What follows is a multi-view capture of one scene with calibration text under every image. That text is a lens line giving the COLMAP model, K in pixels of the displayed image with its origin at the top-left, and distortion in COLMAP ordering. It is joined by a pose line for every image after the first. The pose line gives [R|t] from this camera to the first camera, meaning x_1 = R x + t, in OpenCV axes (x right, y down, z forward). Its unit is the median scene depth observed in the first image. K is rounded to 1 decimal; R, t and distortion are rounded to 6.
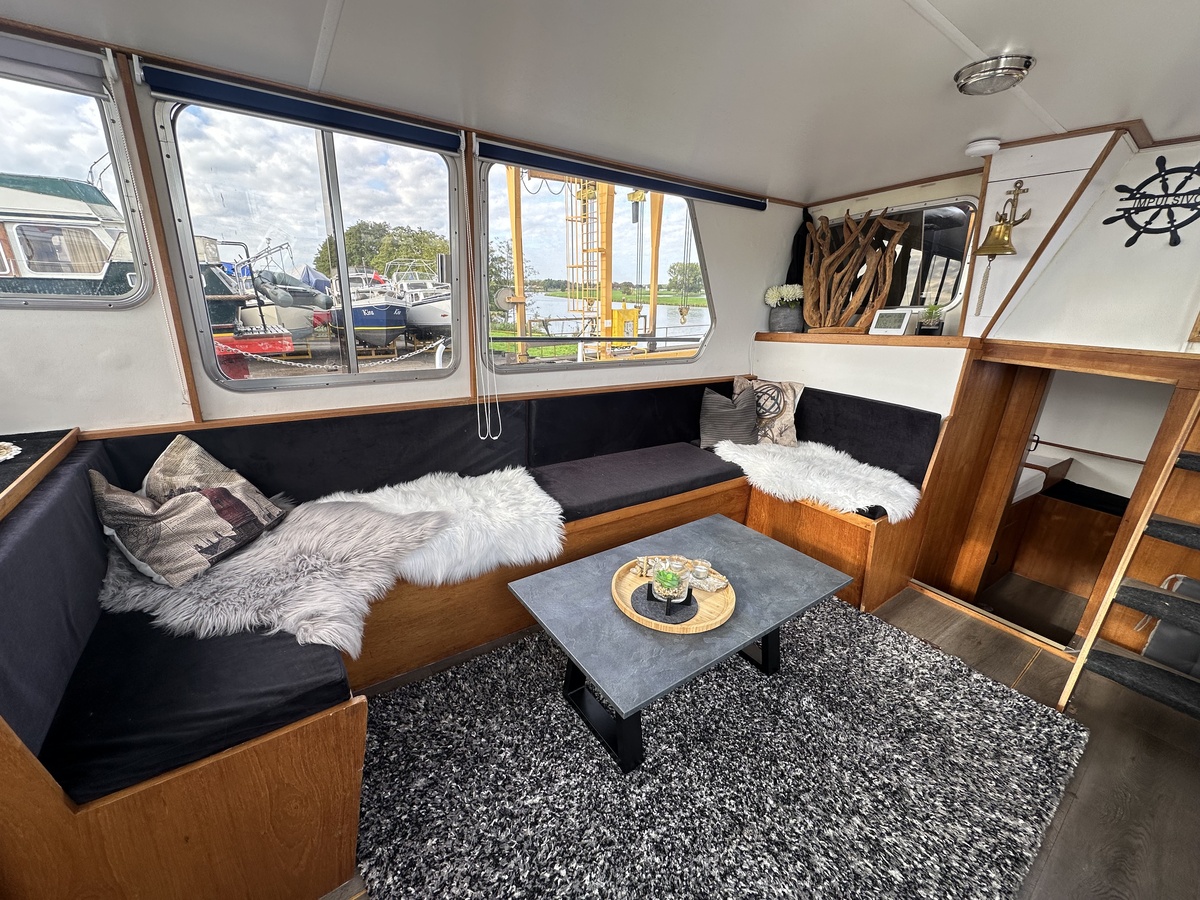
lens RADIAL K [[477.4, 0, 601.1], [0, 477.4, 450.4], [0, 0, 1]] dist [-0.003327, 0.000425]
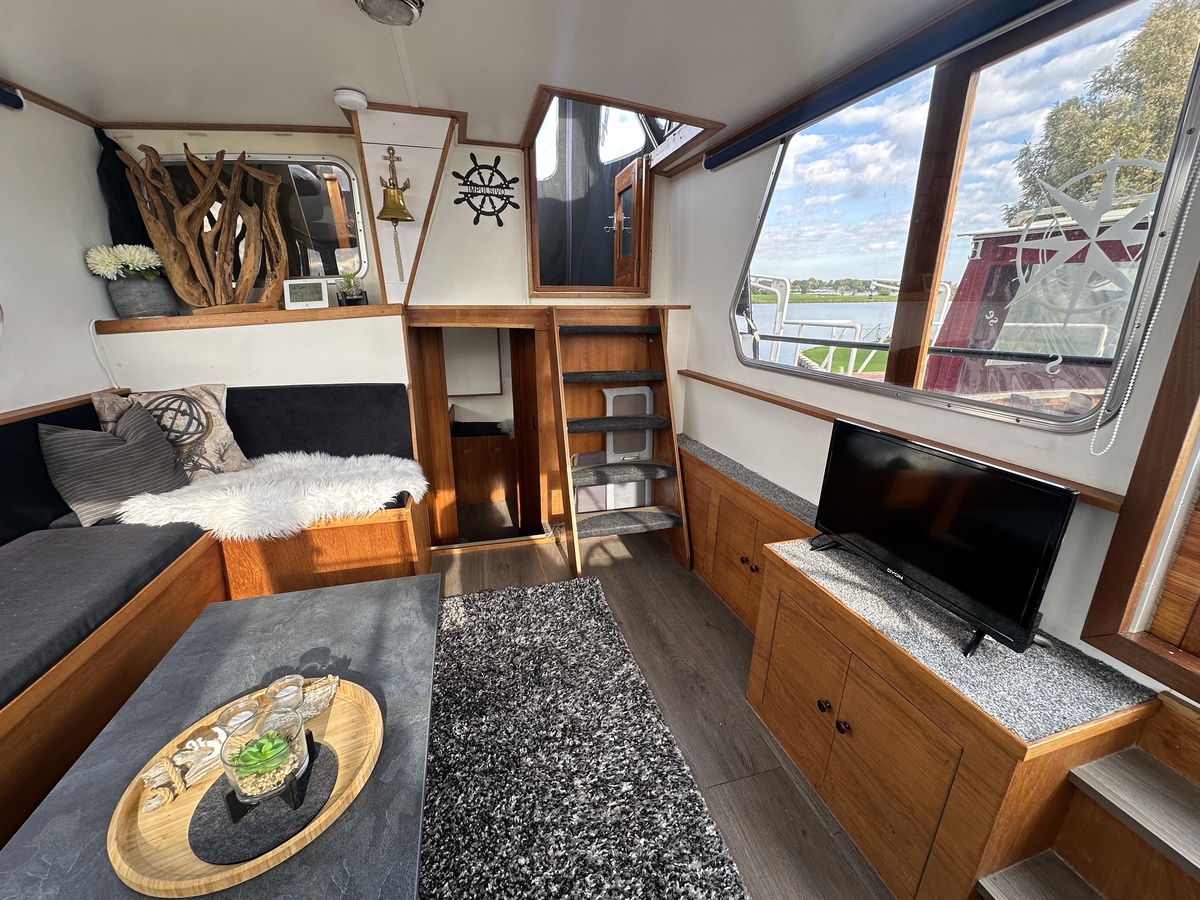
lens RADIAL K [[477.4, 0, 601.1], [0, 477.4, 450.4], [0, 0, 1]] dist [-0.003327, 0.000425]
pose [[0.346319, -0.308767, 0.885848, -0.079729], [0.295984, 0.932015, 0.209145, -0.039870], [-0.890200, 0.189766, 0.414164, 0.309682]]
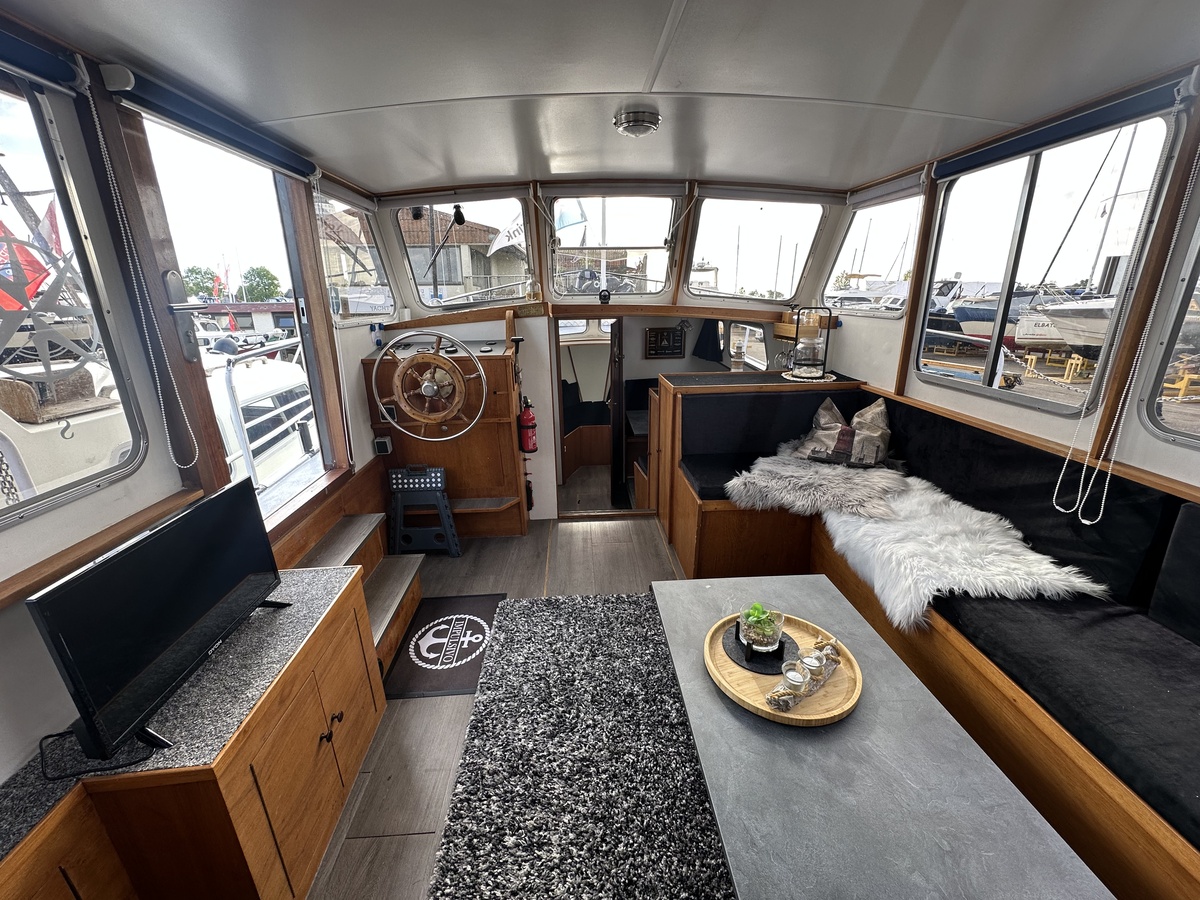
lens RADIAL K [[477.4, 0, 601.1], [0, 477.4, 450.4], [0, 0, 1]] dist [-0.003327, 0.000425]
pose [[-0.535226, 0.231575, -0.812346, 0.791782], [-0.268438, 0.865207, 0.423508, -0.254401], [0.800921, 0.444737, -0.400918, 0.809129]]
